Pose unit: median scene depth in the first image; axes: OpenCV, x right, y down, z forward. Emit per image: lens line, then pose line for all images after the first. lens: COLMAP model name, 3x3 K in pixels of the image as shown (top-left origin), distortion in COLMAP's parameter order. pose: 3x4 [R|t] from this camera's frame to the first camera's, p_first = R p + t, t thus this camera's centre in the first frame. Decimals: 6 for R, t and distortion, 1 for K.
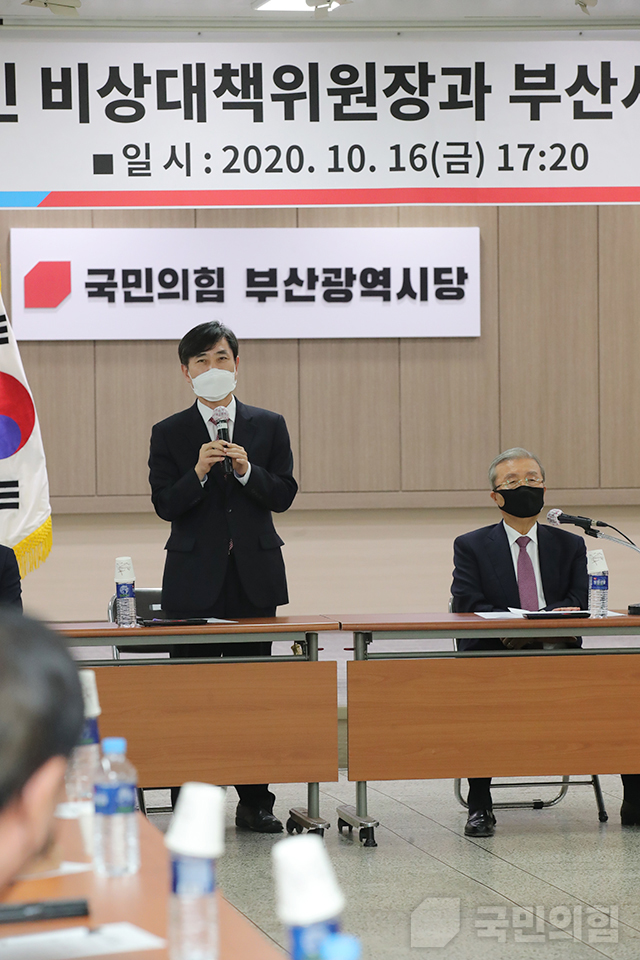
lens RADIAL K [[4204.5, 0, 323.2], [0, 4204.5, 479.5], [0, 0, 1]] dist [0.743773, 0.000000]
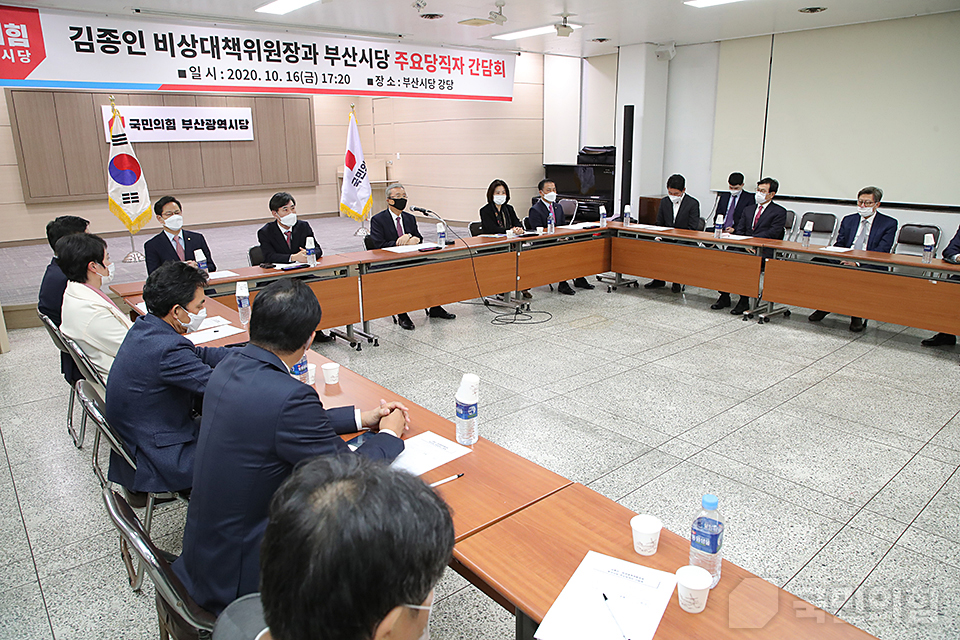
lens RADIAL K [[663.4, 0, 489.1], [0, 663.4, 323.1], [0, 0, 1]] dist [-0.070036, 0.039052]
pose [[0.859132, -0.131372, 0.494604, -0.085217], [0.010332, 0.970745, 0.239892, -0.015111], [-0.511649, -0.200989, 0.835355, 0.421421]]
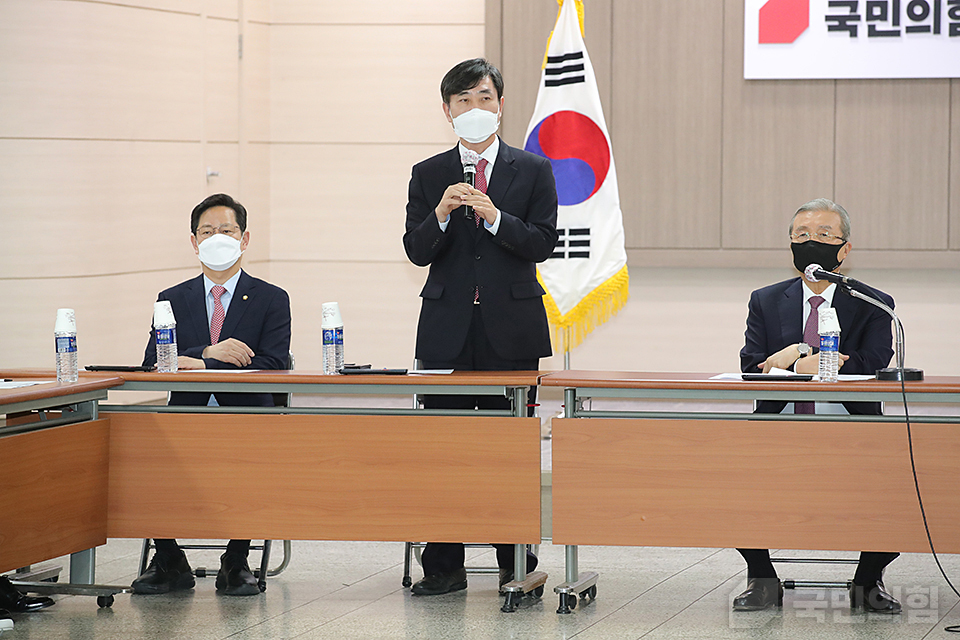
lens RADIAL K [[4855.8, 0, 484.5], [0, 4855.8, 318.9], [0, 0, 1]] dist [1.184810, 0.000000]
pose [[0.933006, 0.027820, -0.358785, 0.257774], [-0.022144, 0.999556, 0.019922, -0.000499], [0.359180, -0.010643, 0.933208, -0.019044]]
